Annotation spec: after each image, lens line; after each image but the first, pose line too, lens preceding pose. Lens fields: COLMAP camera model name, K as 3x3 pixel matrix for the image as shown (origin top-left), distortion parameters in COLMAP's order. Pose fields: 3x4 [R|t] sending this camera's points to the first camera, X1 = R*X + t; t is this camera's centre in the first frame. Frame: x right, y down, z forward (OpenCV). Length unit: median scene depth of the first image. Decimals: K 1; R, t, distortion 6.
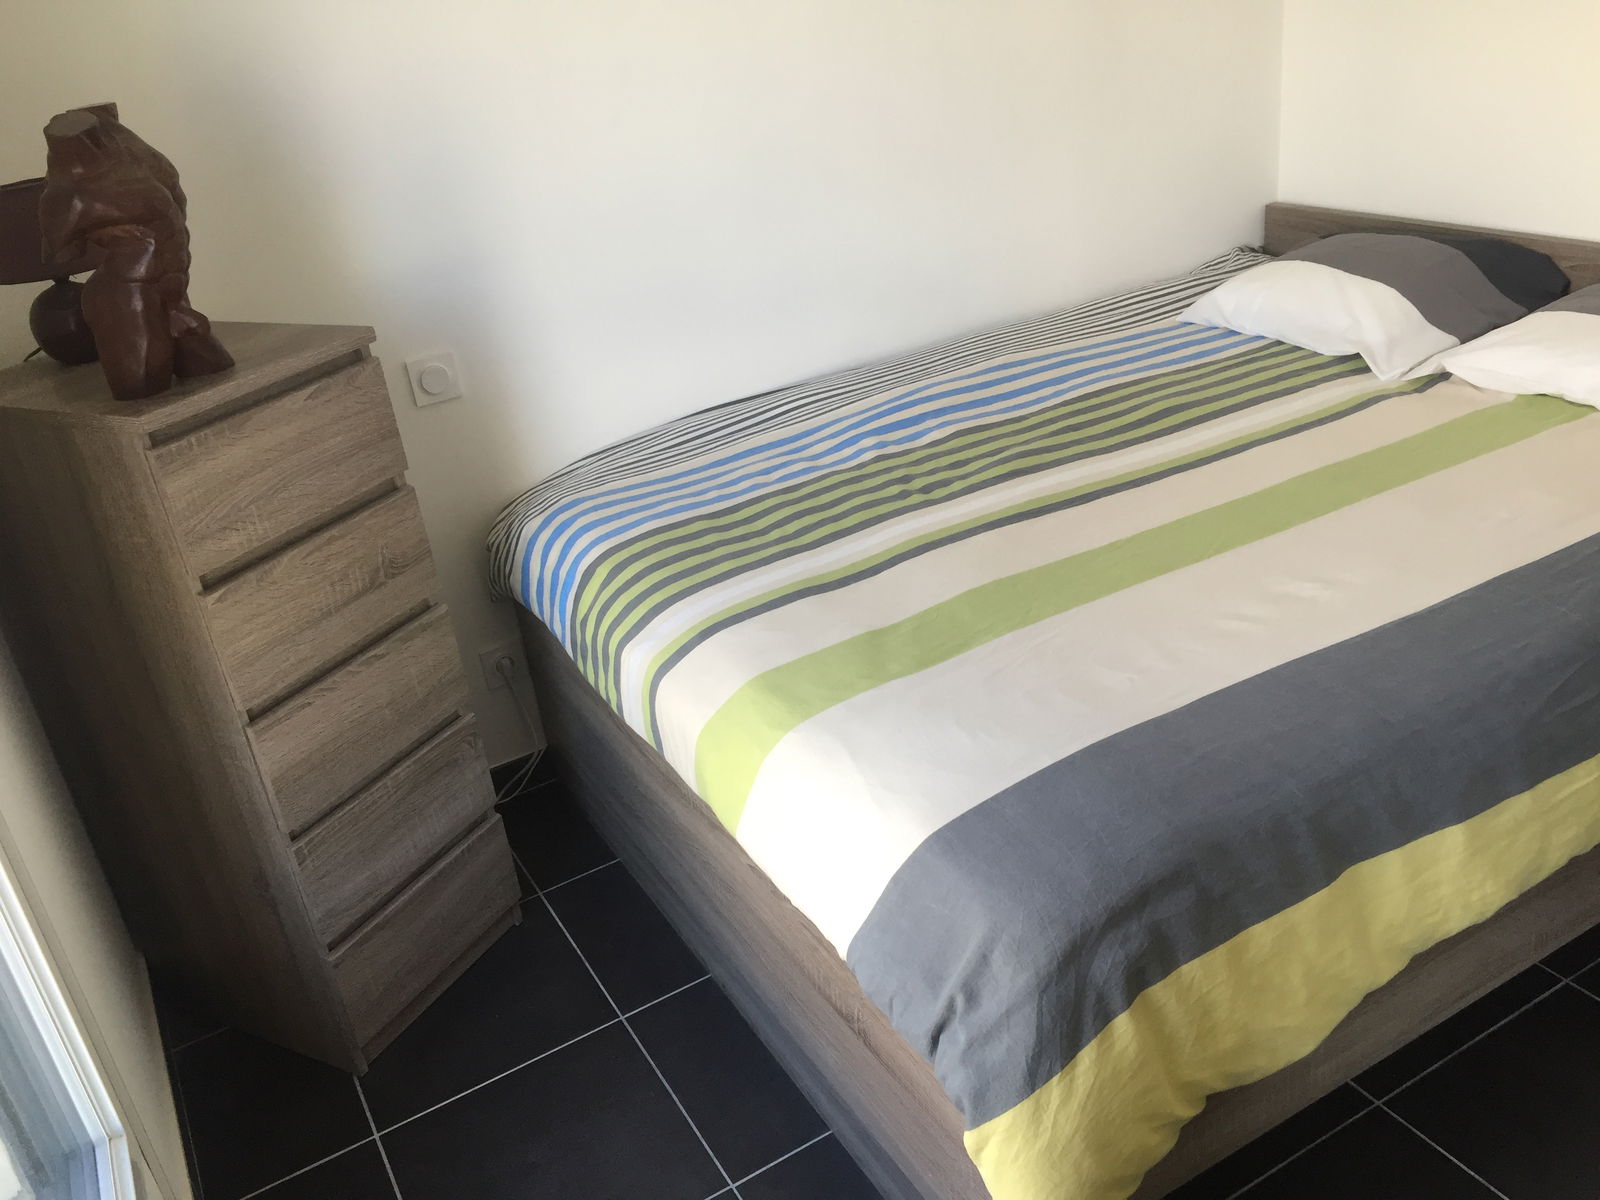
lens RADIAL K [[1366.9, 0, 800.0], [0, 1366.9, 600.0], [0, 0, 1]] dist [0.092483, -0.122065]
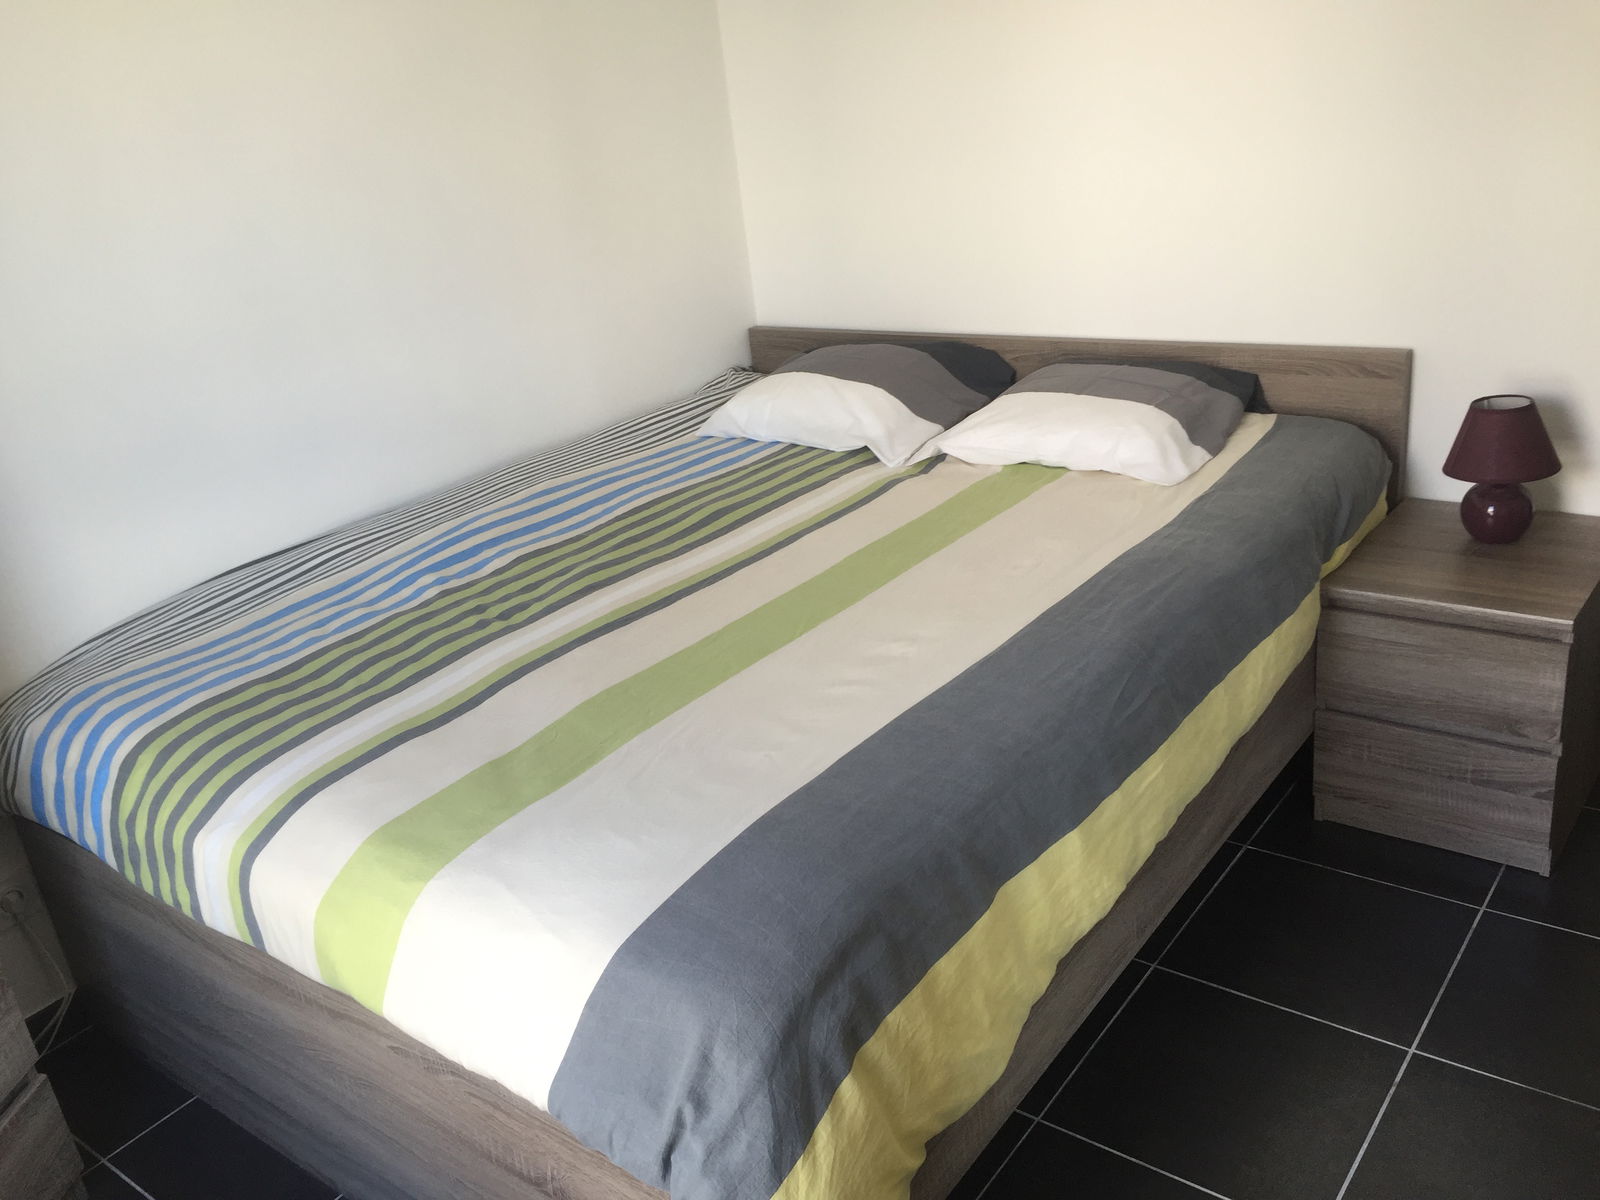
lens RADIAL K [[1366.9, 0, 800.0], [0, 1366.9, 600.0], [0, 0, 1]] dist [0.092483, -0.122065]
pose [[0.921568, -0.134916, 0.364018, -0.067736], [0.174187, 0.981687, -0.077139, 0.019687], [-0.346945, 0.134496, 0.928192, 0.026158]]
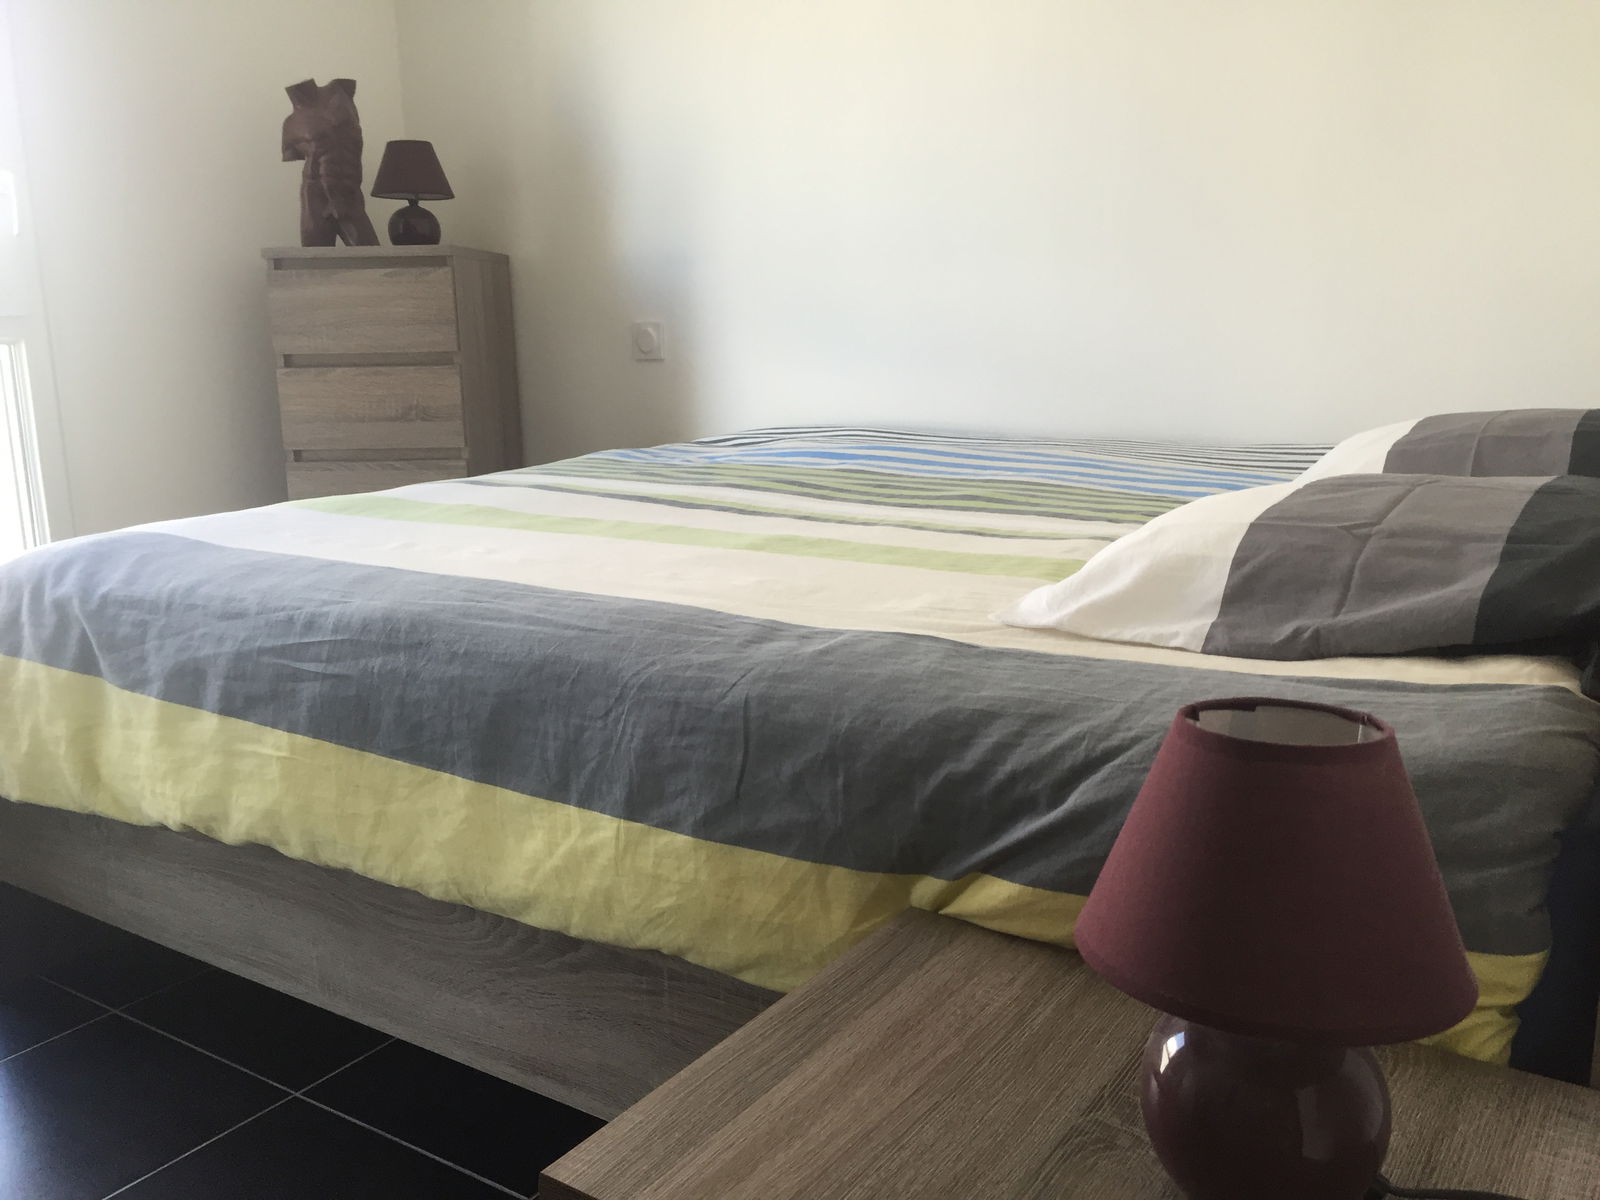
lens RADIAL K [[1366.9, 0, 800.0], [0, 1366.9, 600.0], [0, 0, 1]] dist [0.092483, -0.122065]
pose [[0.446267, 0.301371, -0.842628, 1.078579], [-0.426292, 0.899484, 0.095935, -0.144795], [0.786842, 0.316393, 0.529882, 0.581652]]
